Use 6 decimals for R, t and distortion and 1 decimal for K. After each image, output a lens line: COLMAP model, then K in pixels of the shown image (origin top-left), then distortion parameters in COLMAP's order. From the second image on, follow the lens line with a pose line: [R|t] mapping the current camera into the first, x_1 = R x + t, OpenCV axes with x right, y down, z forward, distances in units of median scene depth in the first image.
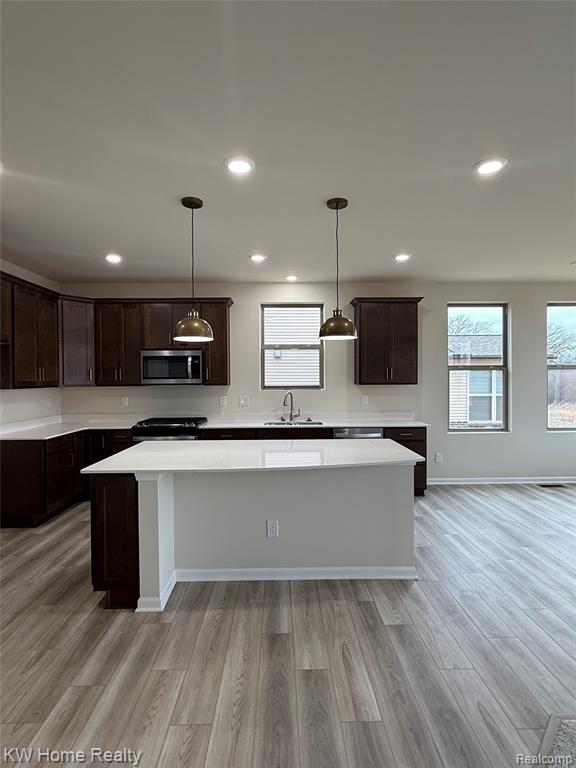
lens RADIAL K [[400.4, 0, 285.2], [0, 400.4, 381.2], [0, 0, 1]] dist [0.006137, -0.002954]
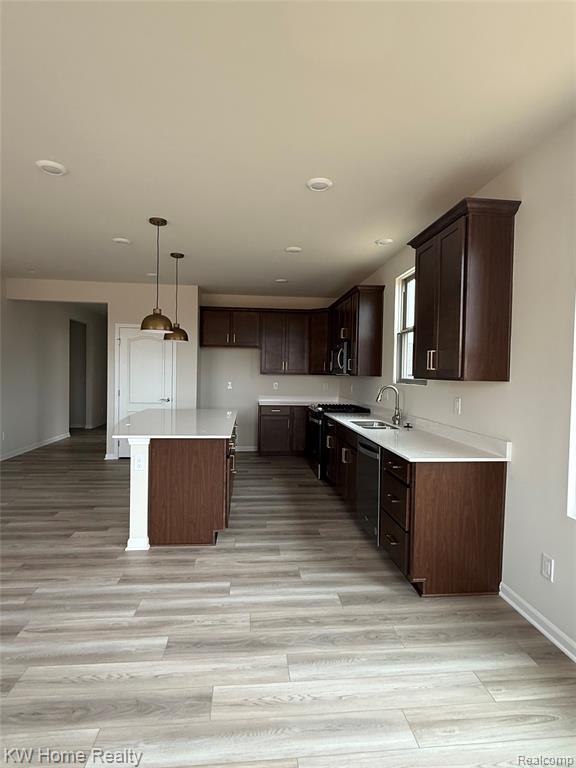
lens RADIAL K [[400.4, 0, 289.2], [0, 400.4, 381.2], [0, 0, 1]] dist [0.006137, -0.002954]
pose [[0.080317, 0.026265, -0.996423, 1.023138], [-0.021085, 0.999474, 0.024646, 0.001866], [0.996546, 0.019031, 0.080829, 0.960244]]
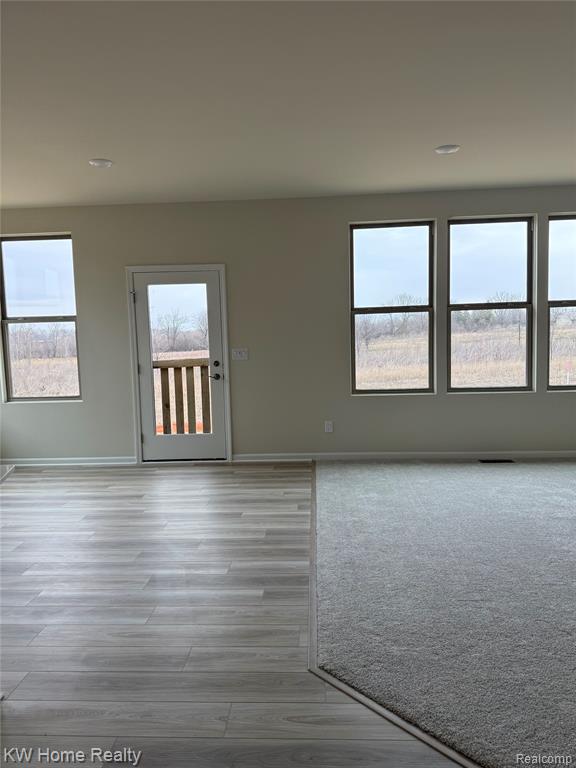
lens RADIAL K [[545.7, 0, 274.9], [0, 545.7, 395.1], [0, 0, 1]] dist [0.035698, -0.049275]
pose [[0.077971, -0.109166, 0.990961, -0.244018], [0.031972, 0.993749, 0.106958, 0.015530], [-0.996443, 0.023343, 0.080973, 0.411705]]
